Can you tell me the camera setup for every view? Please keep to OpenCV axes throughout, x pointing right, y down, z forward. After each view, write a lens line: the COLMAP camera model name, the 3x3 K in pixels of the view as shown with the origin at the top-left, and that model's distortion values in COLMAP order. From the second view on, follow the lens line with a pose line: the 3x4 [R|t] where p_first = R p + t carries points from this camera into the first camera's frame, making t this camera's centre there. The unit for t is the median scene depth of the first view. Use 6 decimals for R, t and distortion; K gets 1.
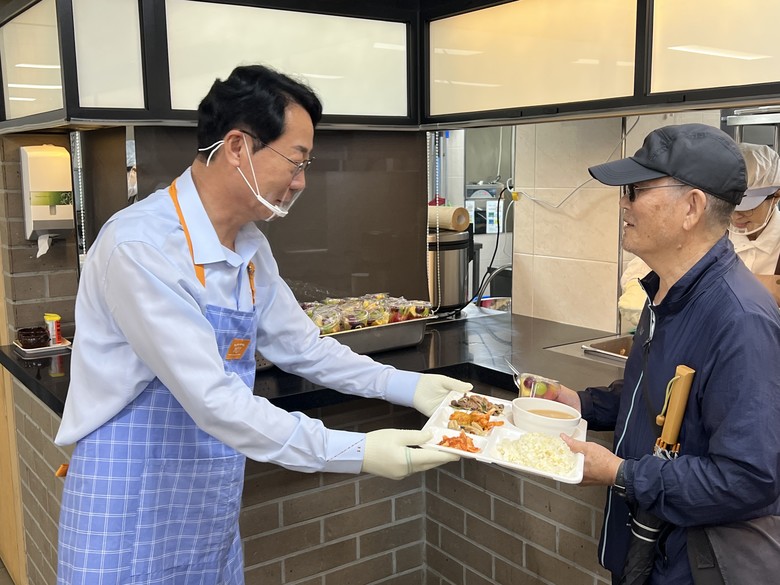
lens RADIAL K [[848.8, 0, 390.2], [0, 848.8, 296.2], [0, 0, 1]] dist [0.010920, 0.000000]
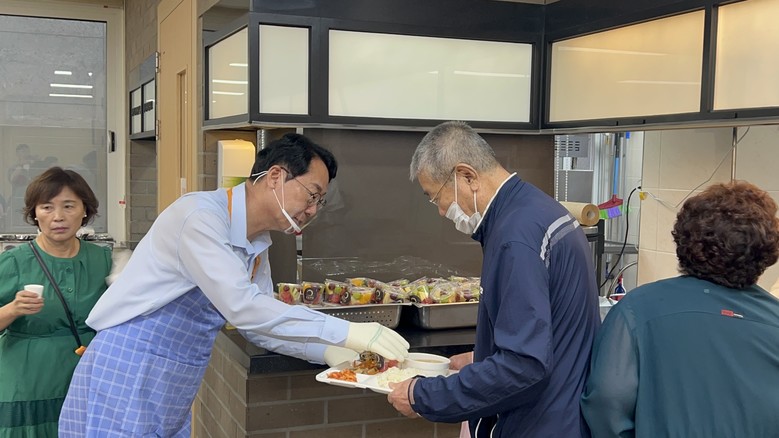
lens RADIAL K [[956.2, 0, 389.9], [0, 956.2, 217.6], [0, 0, 1]] dist [-0.025405, 0.000000]
pose [[0.968881, 0.043712, -0.243635, 0.160992], [-0.066404, 0.994104, -0.085719, 0.041733], [0.238452, 0.099230, 0.966072, -0.294583]]
